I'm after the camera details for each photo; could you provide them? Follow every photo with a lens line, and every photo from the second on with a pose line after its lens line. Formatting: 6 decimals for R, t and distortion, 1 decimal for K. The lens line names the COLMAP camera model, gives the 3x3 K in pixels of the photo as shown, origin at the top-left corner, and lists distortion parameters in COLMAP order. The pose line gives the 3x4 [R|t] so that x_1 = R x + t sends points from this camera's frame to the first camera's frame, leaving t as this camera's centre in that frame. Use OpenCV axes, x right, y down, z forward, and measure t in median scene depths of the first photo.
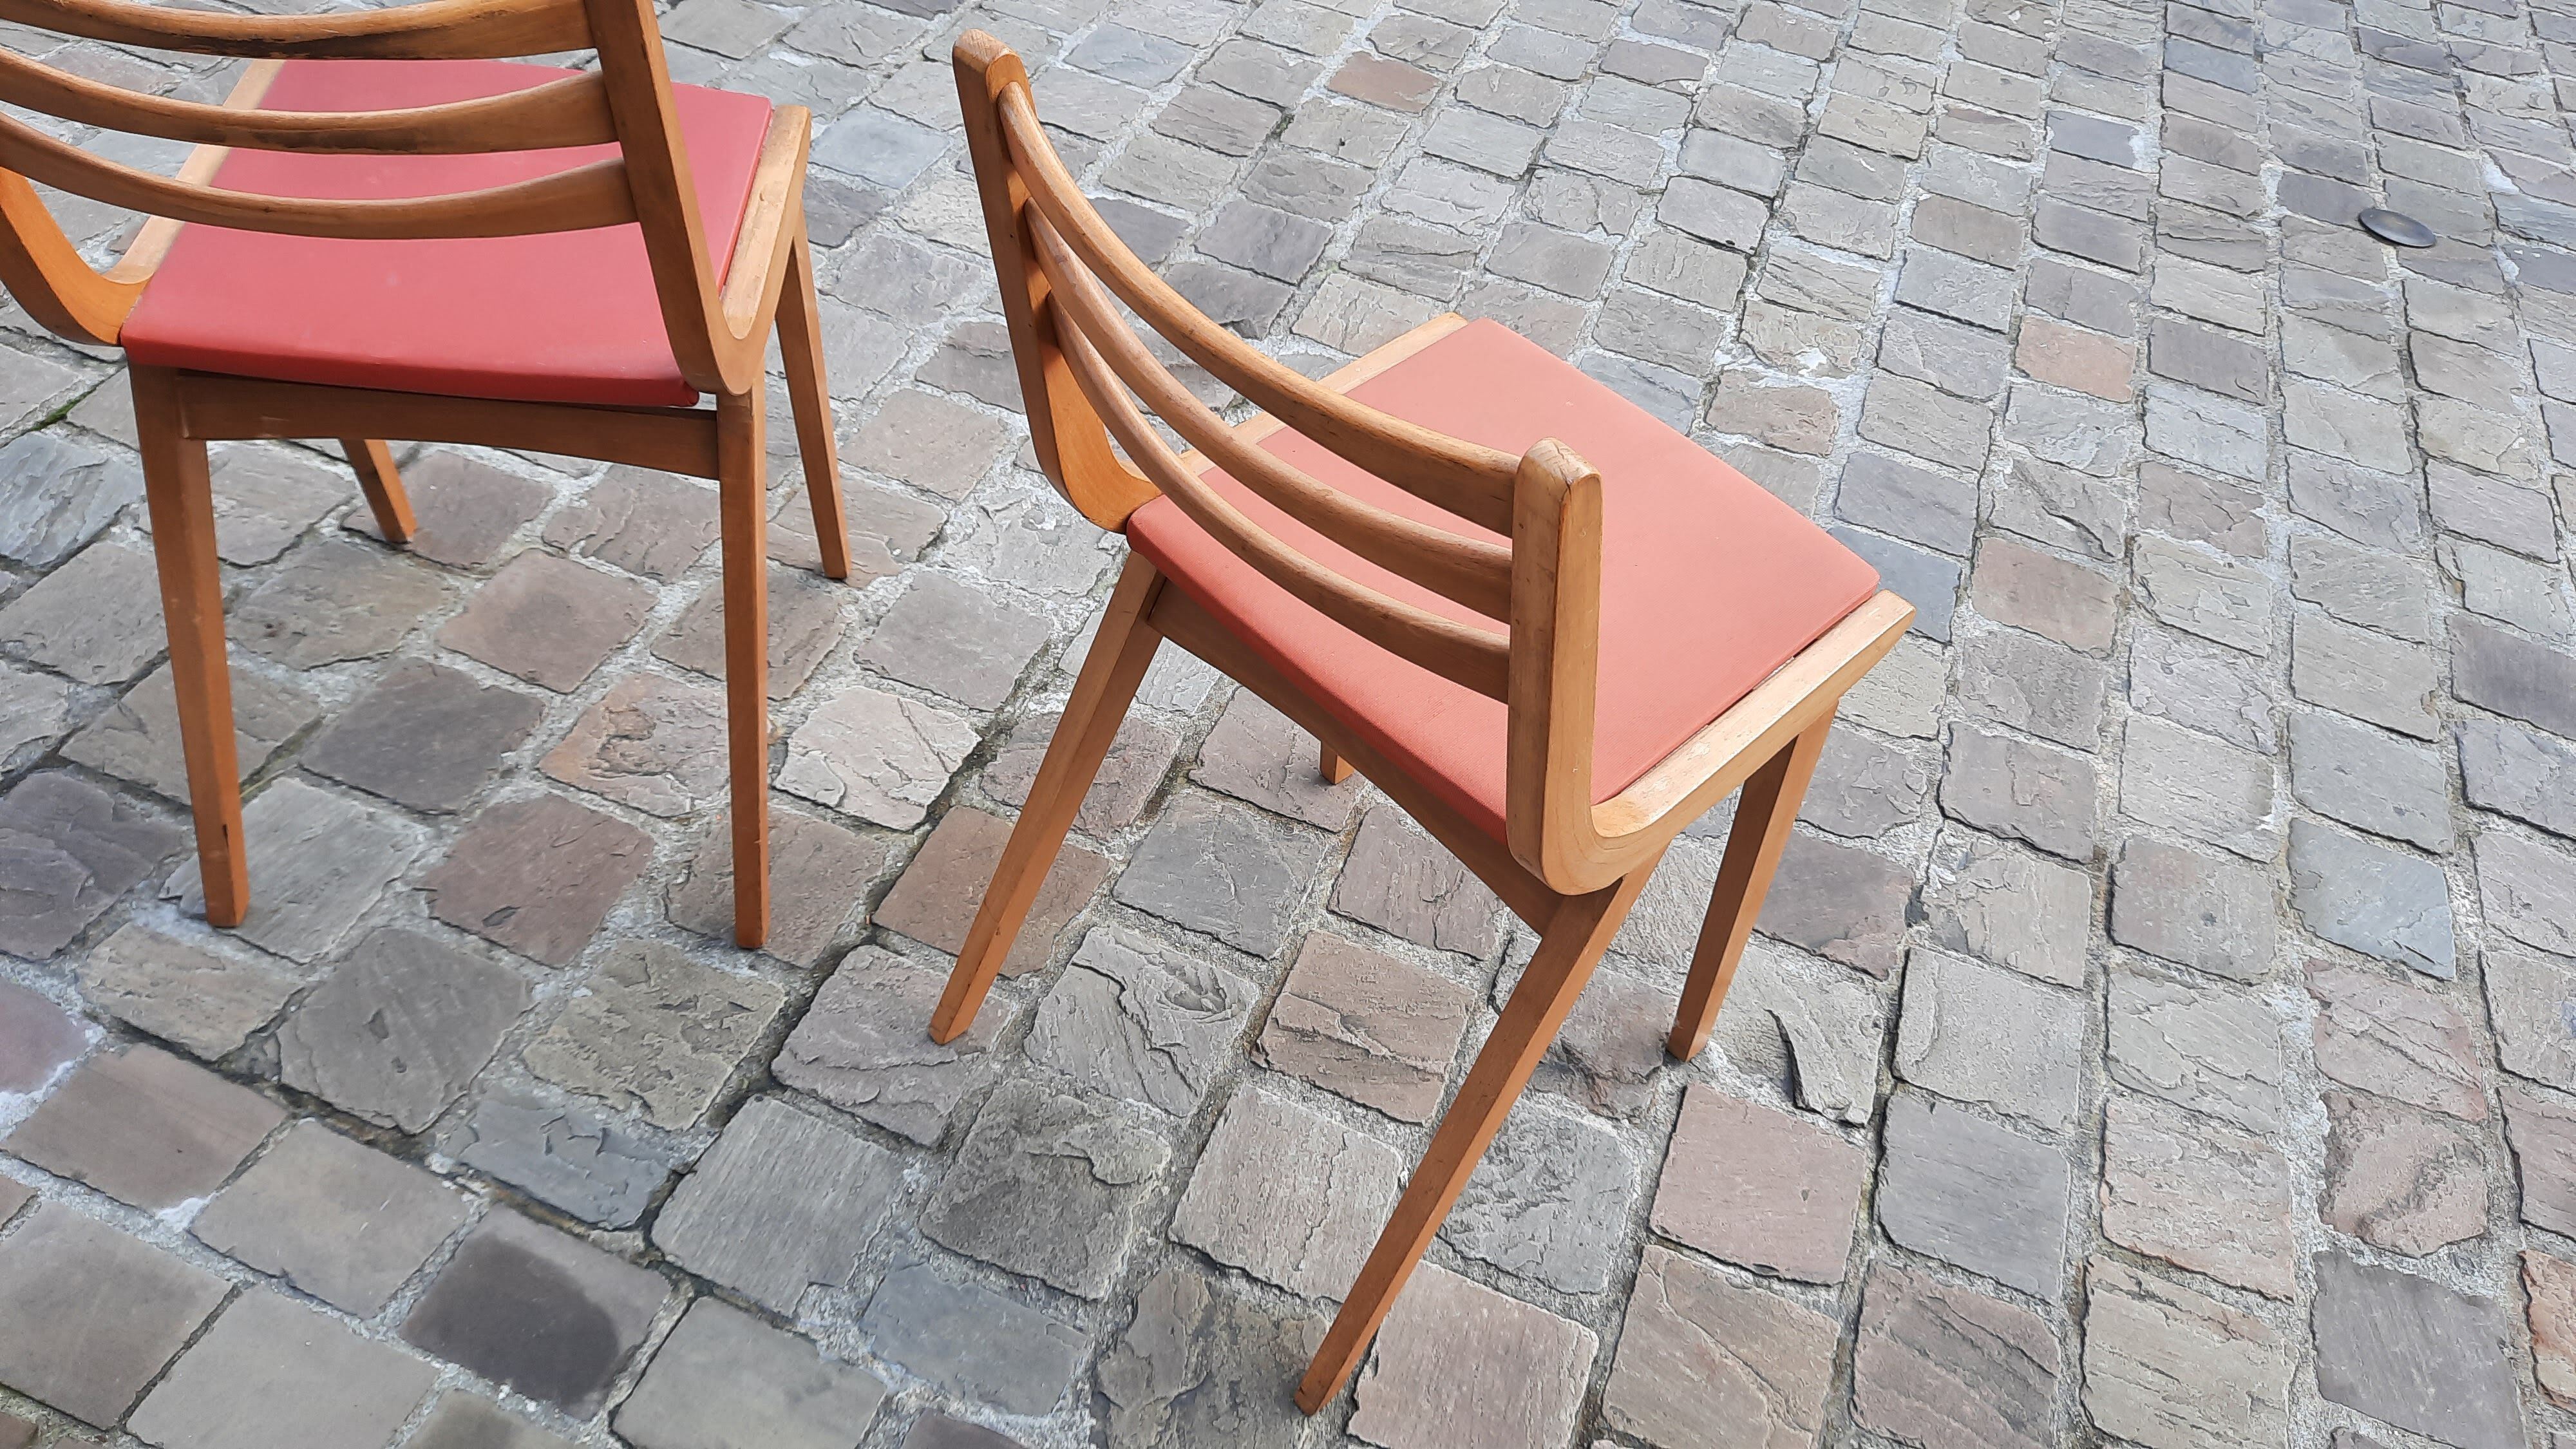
lens RADIAL K [[1847.8, 0, 1293.5], [0, 1847.8, 728.8], [0, 0, 1]] dist [0.049795, -0.050981]
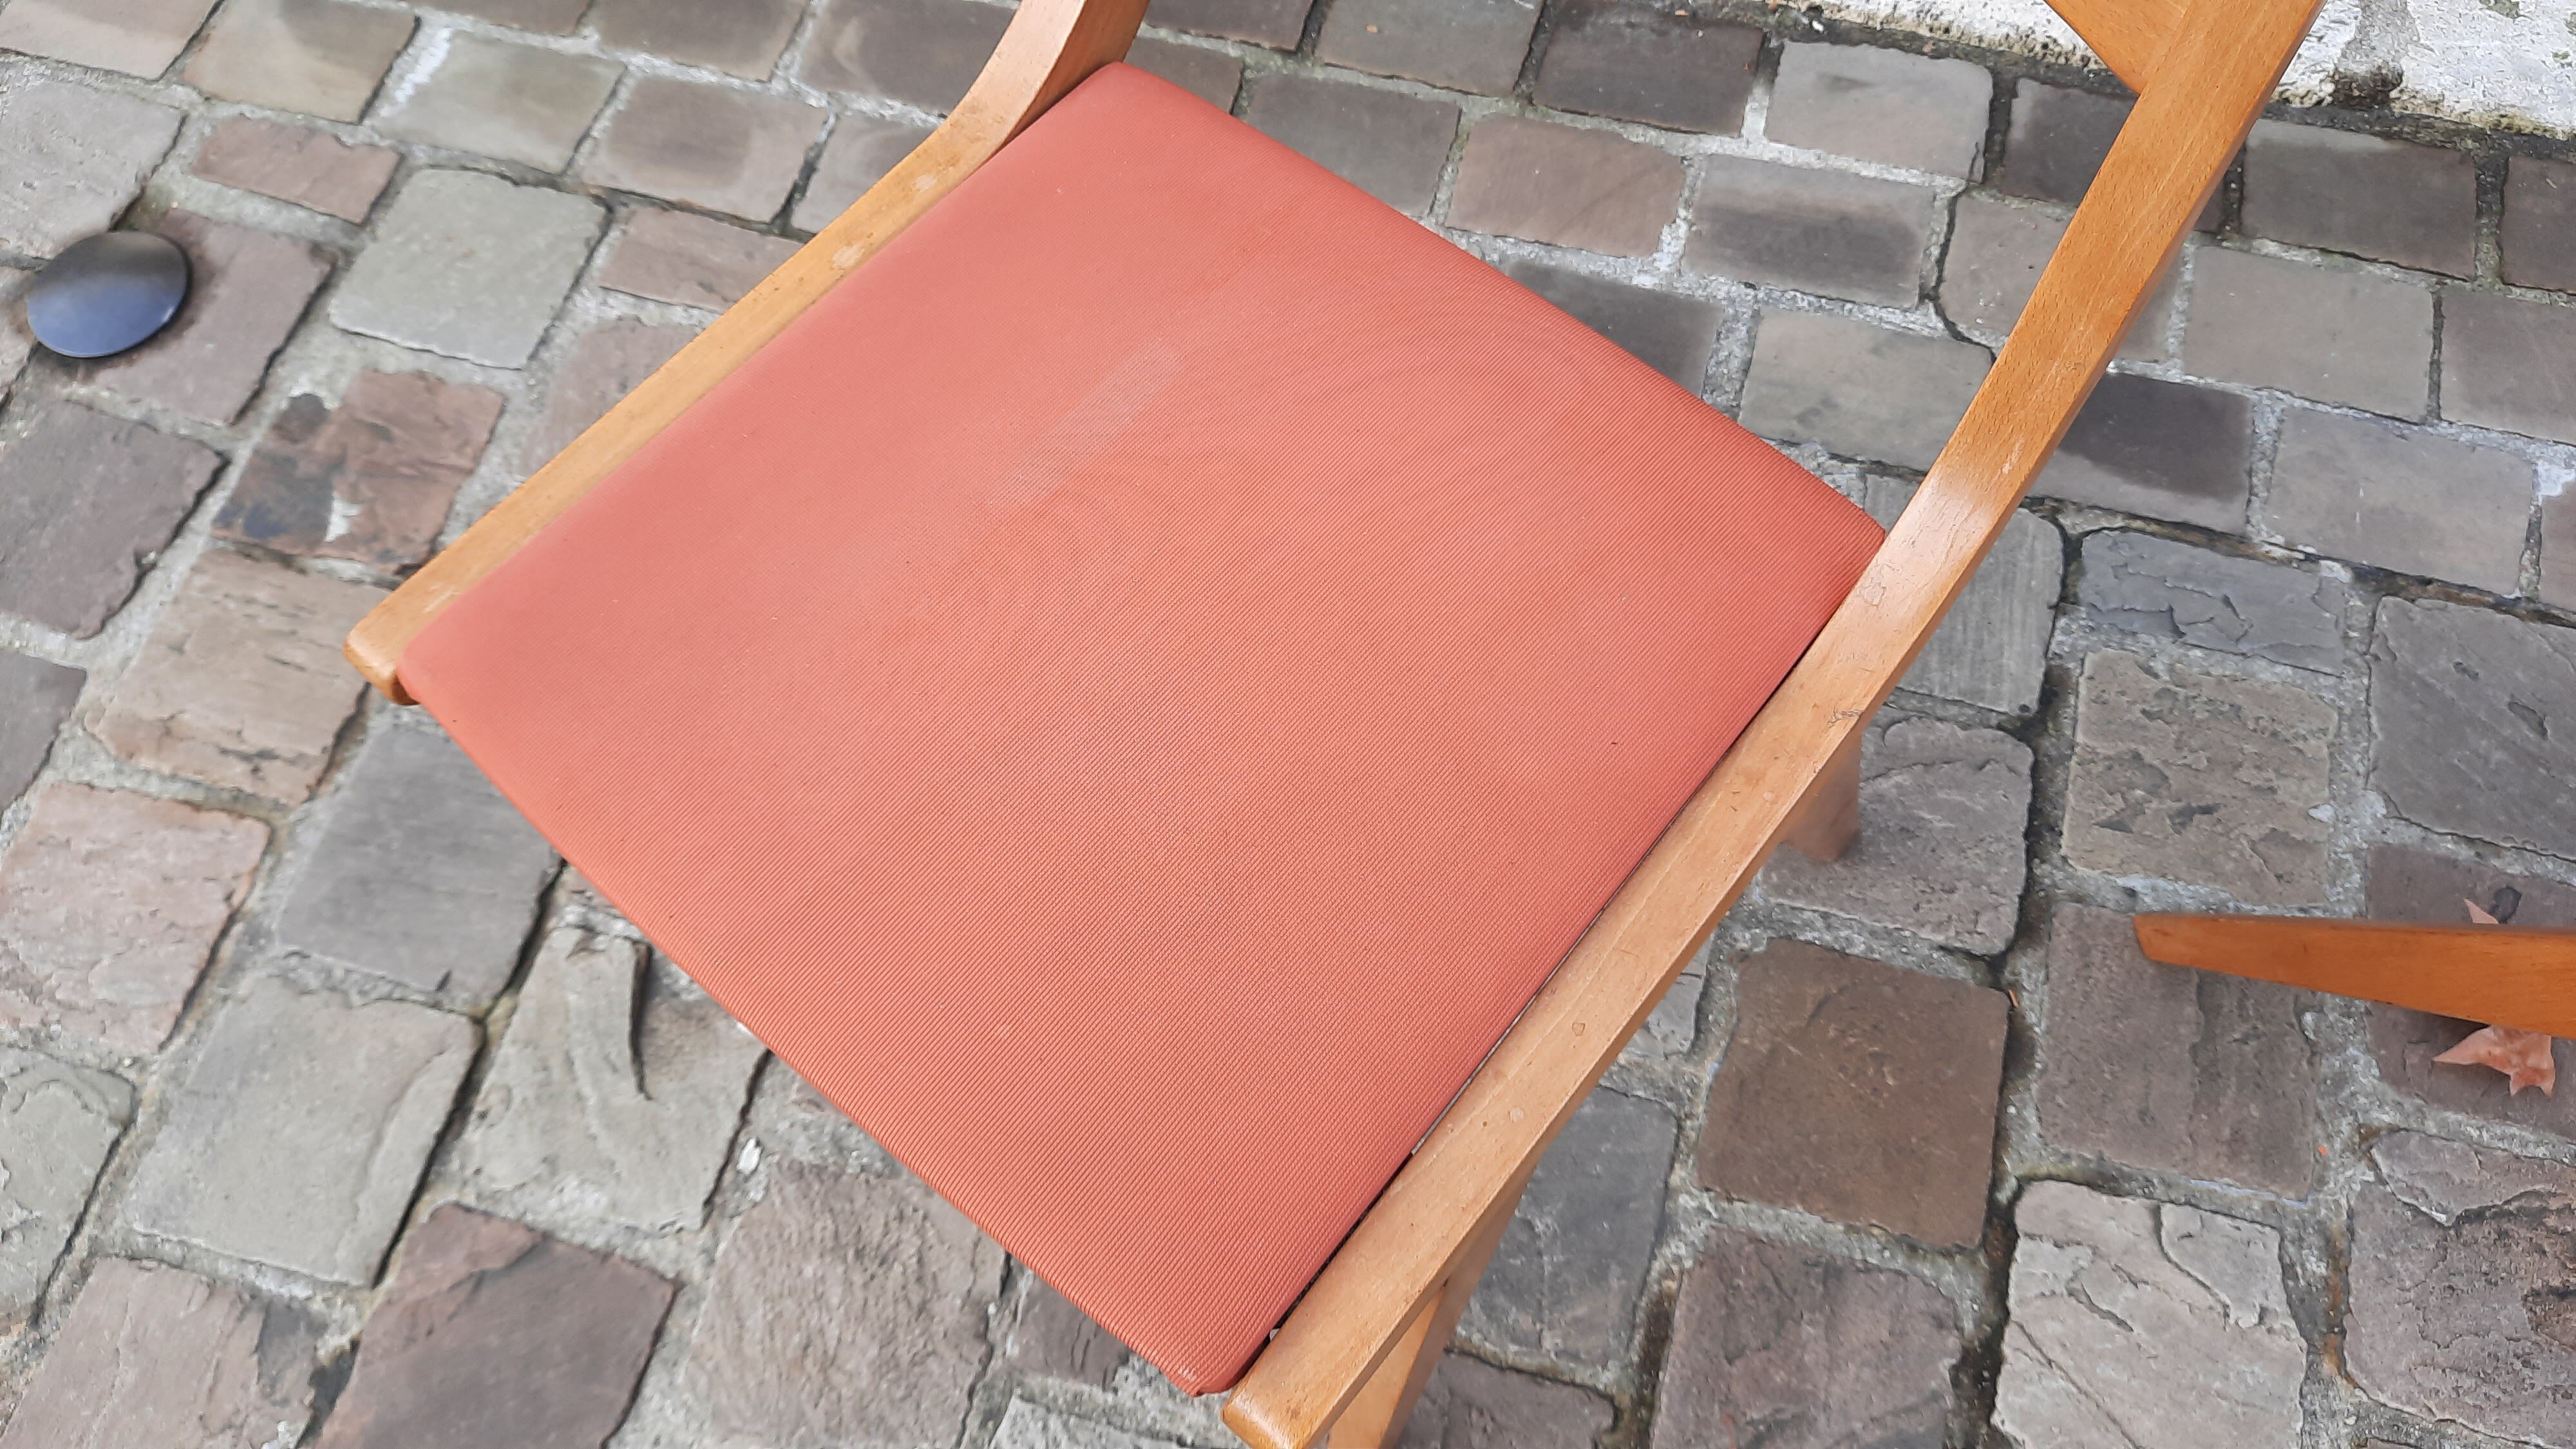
lens RADIAL K [[1847.8, 0, 1282.8], [0, 1847.8, 718.7], [0, 0, 1]] dist [0.049795, -0.050981]
pose [[-0.990936, 0.041361, -0.127810, 0.118854], [-0.134184, -0.350029, 0.927079, -0.459248], [-0.006392, 0.935825, 0.352406, 0.669068]]
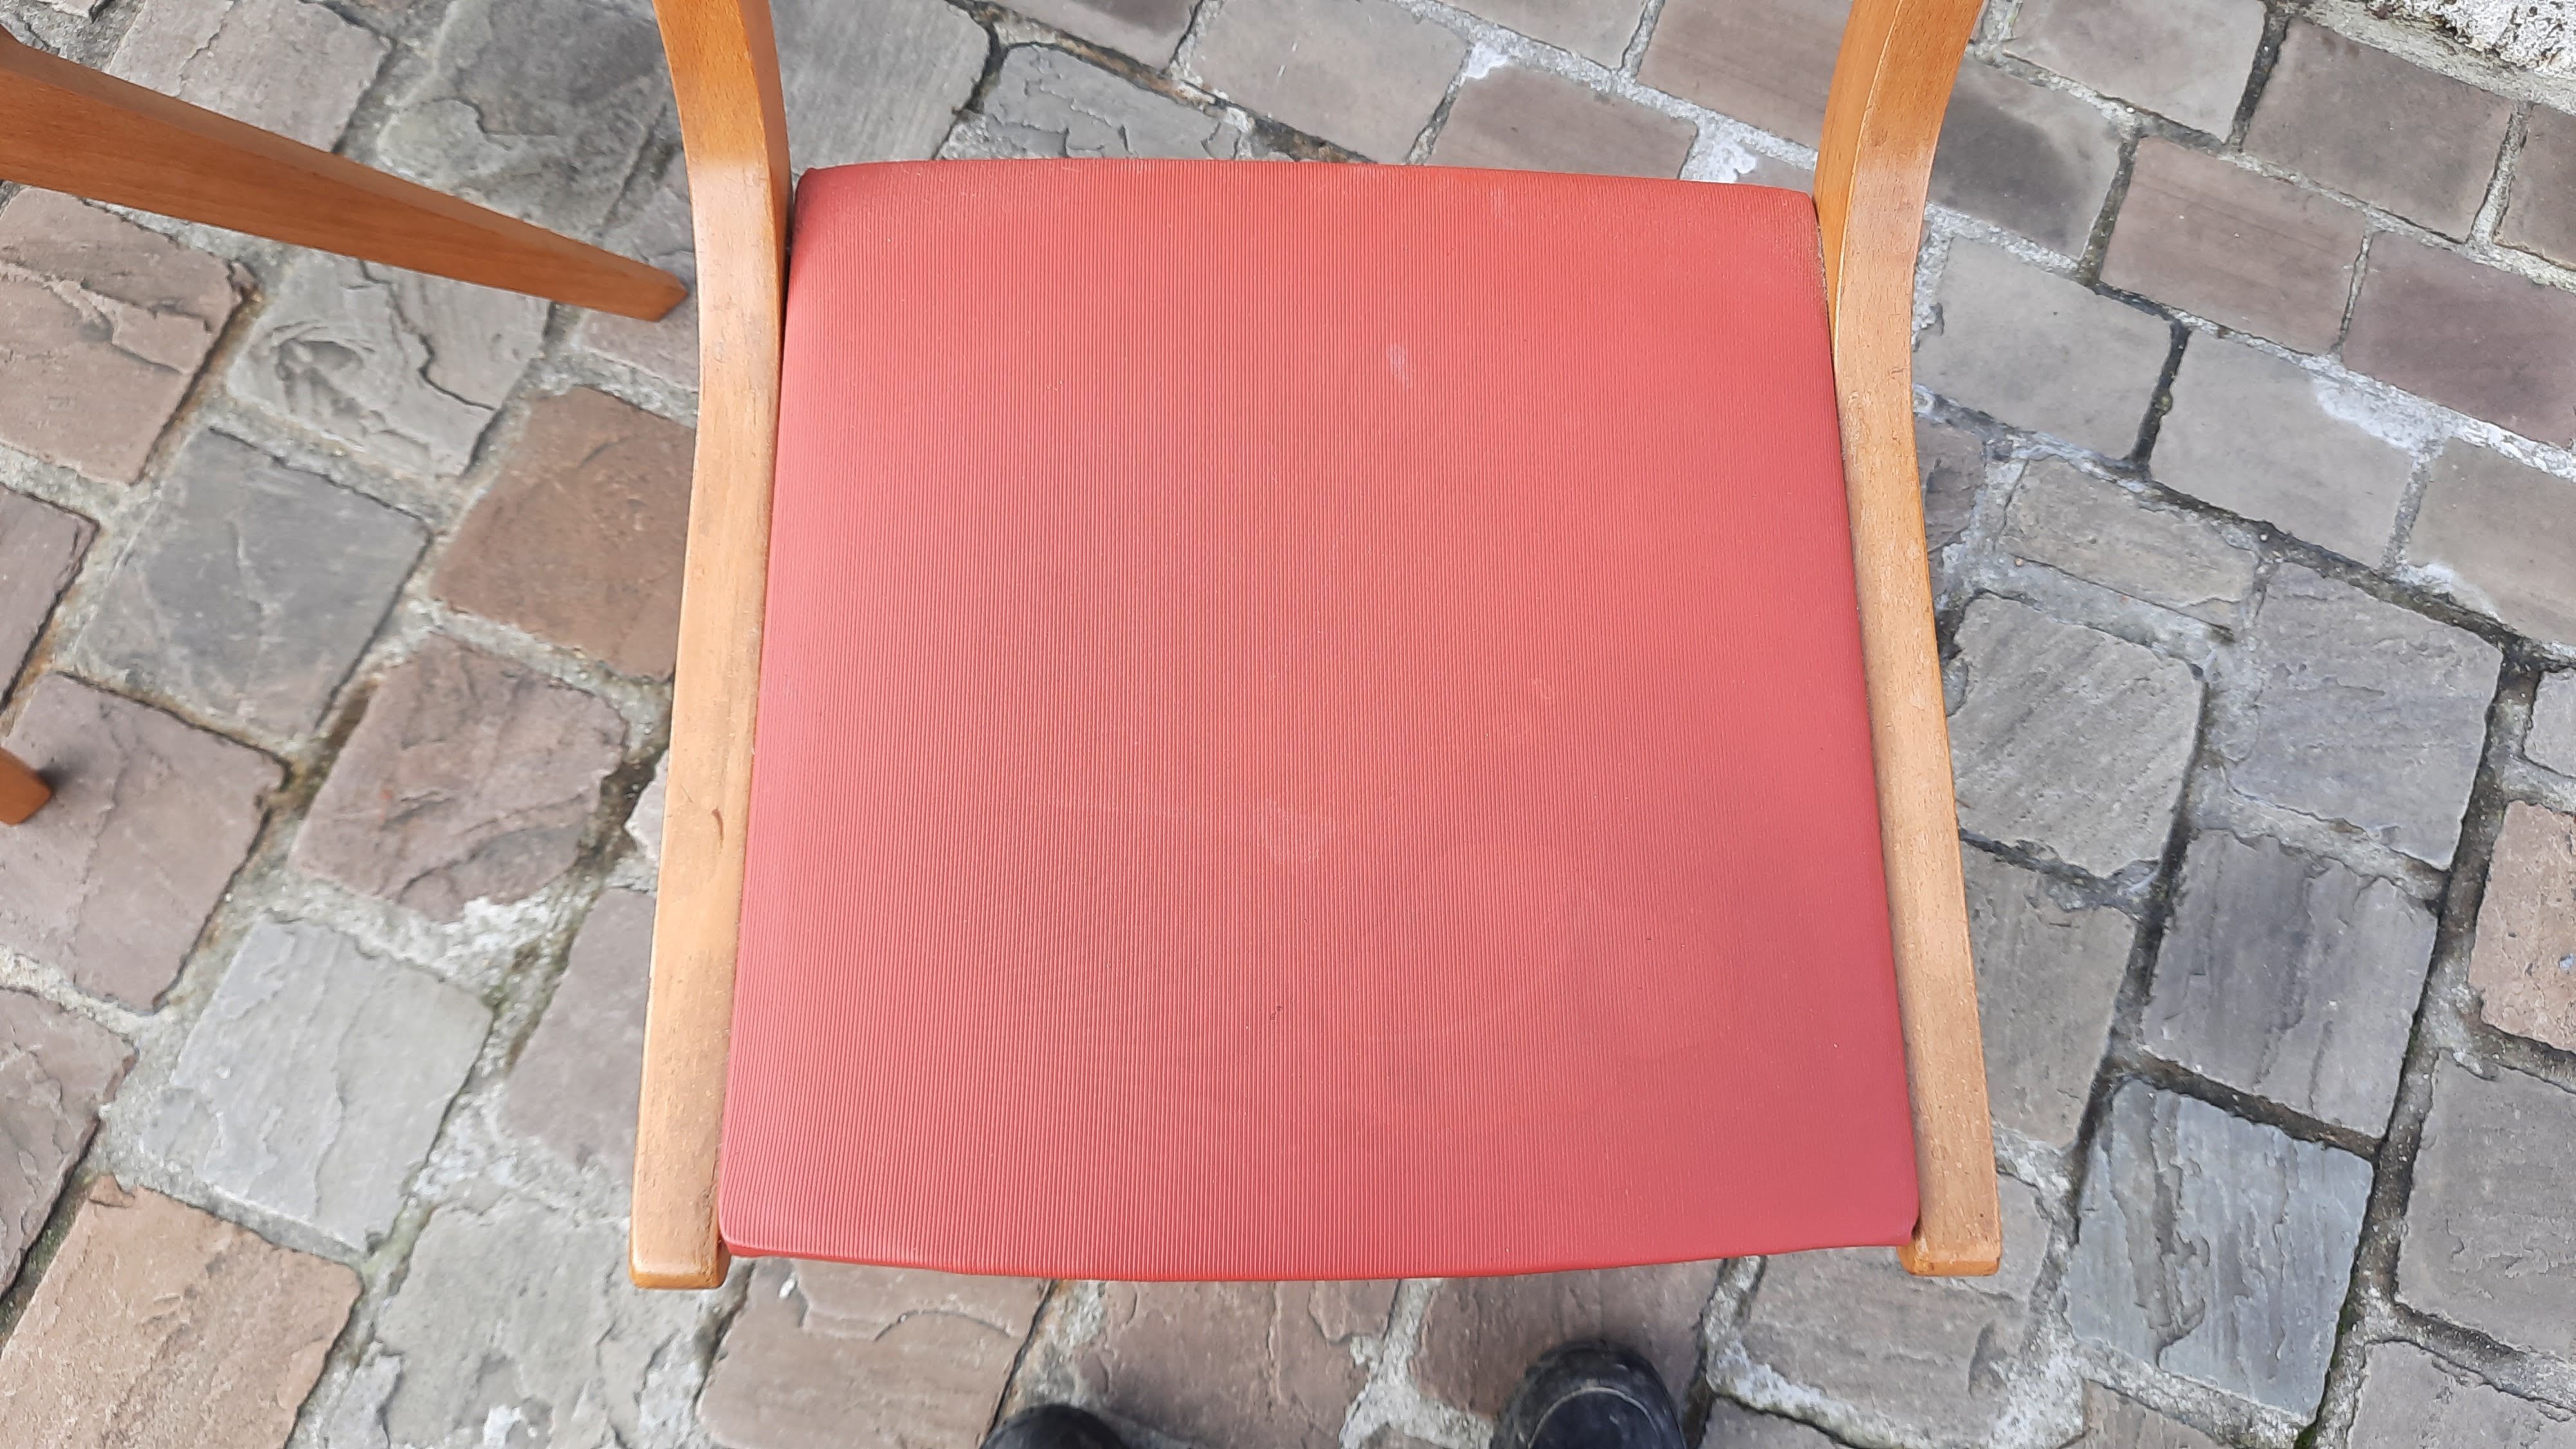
lens RADIAL K [[1847.8, 0, 1285.6], [0, 1847.8, 719.2], [0, 0, 1]] dist [0.049795, -0.050981]
pose [[-0.983835, -0.068354, -0.165519, -0.310693], [-0.102019, -0.545698, 0.831749, -0.570428], [-0.147177, 0.835189, 0.529903, 0.674257]]
